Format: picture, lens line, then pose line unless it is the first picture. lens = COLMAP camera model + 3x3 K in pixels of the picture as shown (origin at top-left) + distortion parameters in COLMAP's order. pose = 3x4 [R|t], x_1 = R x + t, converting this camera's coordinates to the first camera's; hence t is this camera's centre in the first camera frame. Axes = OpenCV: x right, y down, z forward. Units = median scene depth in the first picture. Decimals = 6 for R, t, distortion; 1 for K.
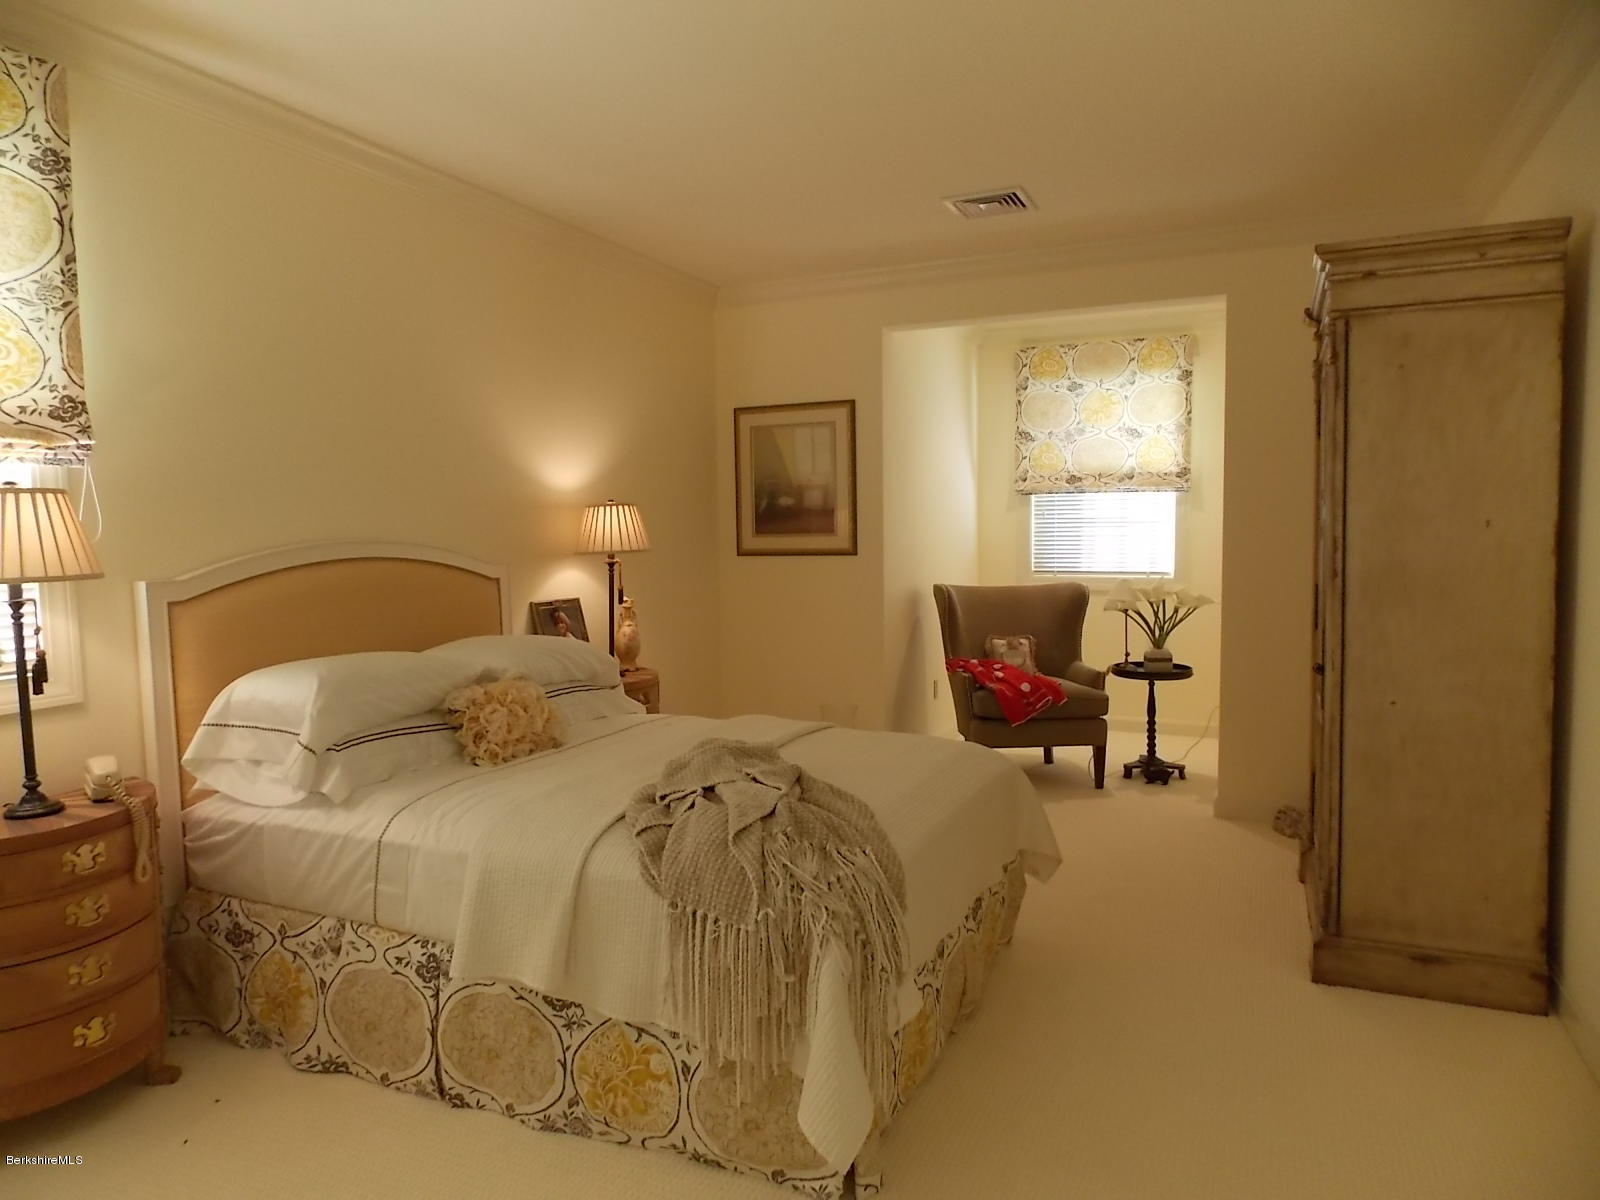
lens RADIAL K [[1059.6, 0, 841.1], [0, 1059.6, 593.0], [0, 0, 1]] dist [0.009651, -0.004211]
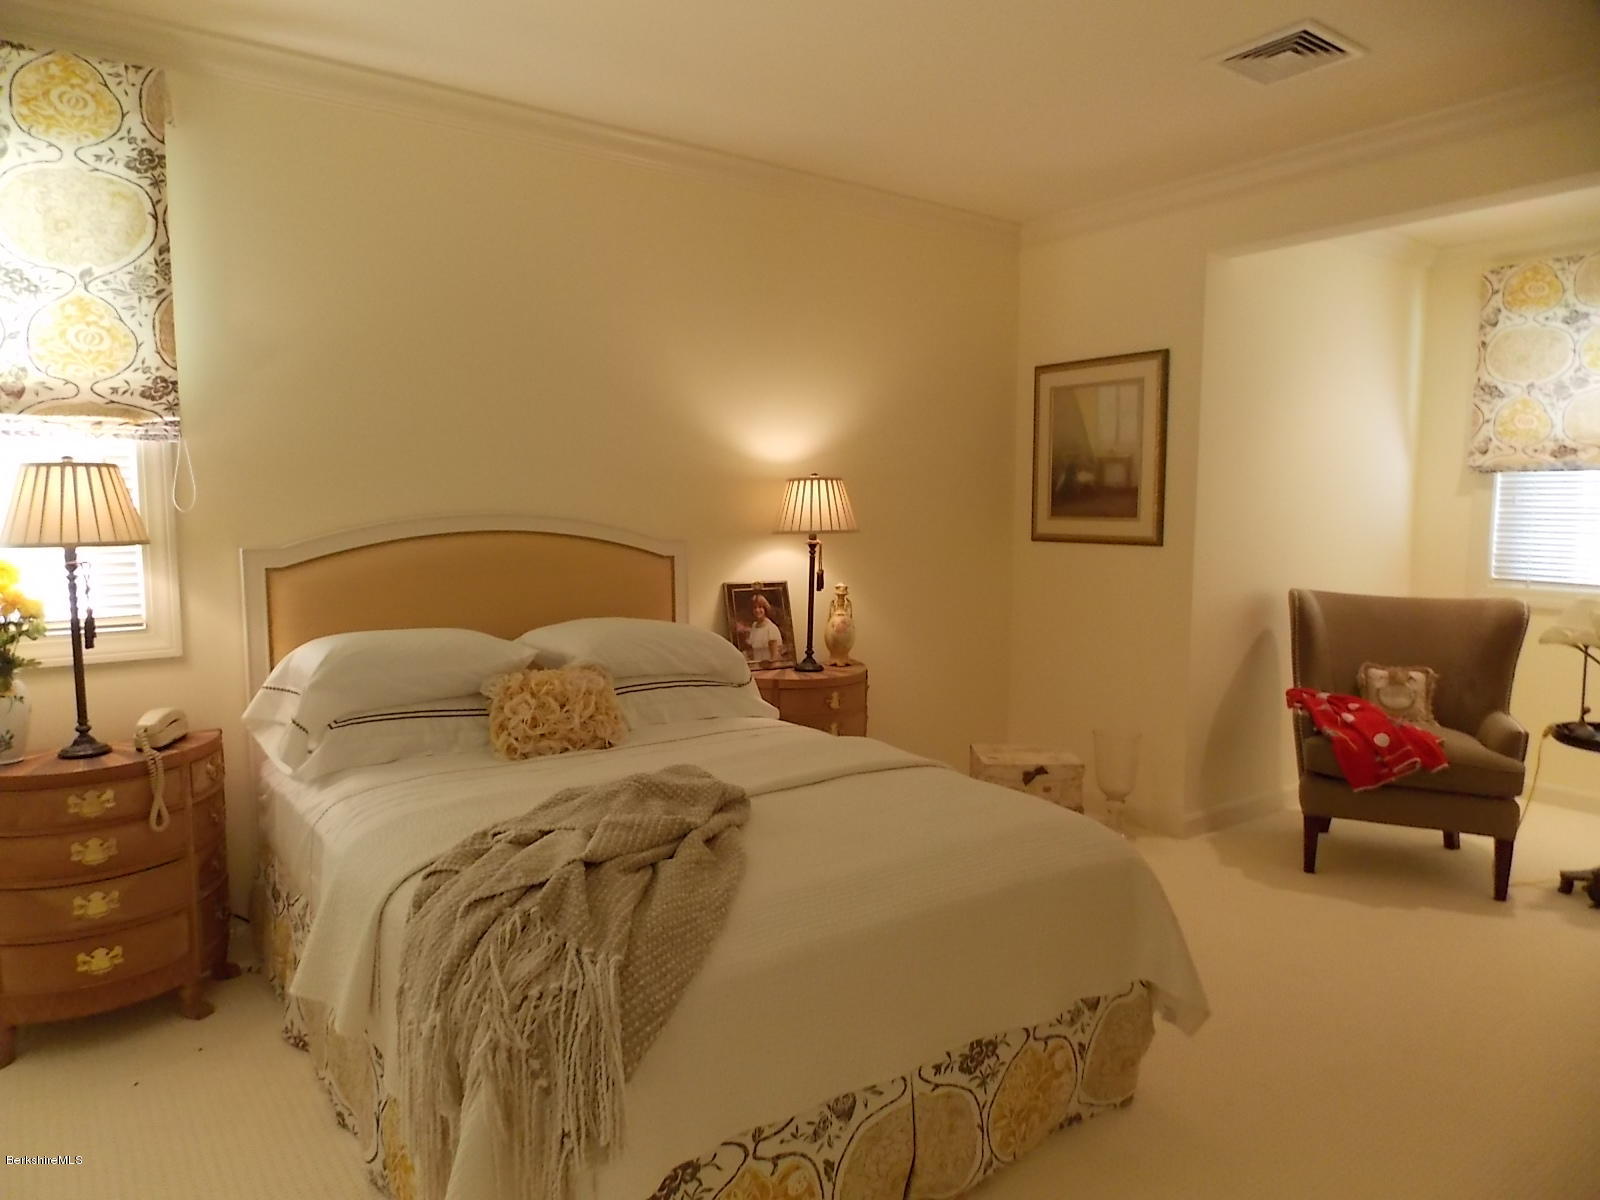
lens RADIAL K [[1059.6, 0, 798.3], [0, 1059.6, 592.7], [0, 0, 1]] dist [0.009651, -0.004211]
pose [[0.862590, 0.067428, -0.501389, 0.311643], [-0.053202, 0.997673, 0.042640, -0.035136], [0.503098, -0.010106, 0.864170, 0.298085]]
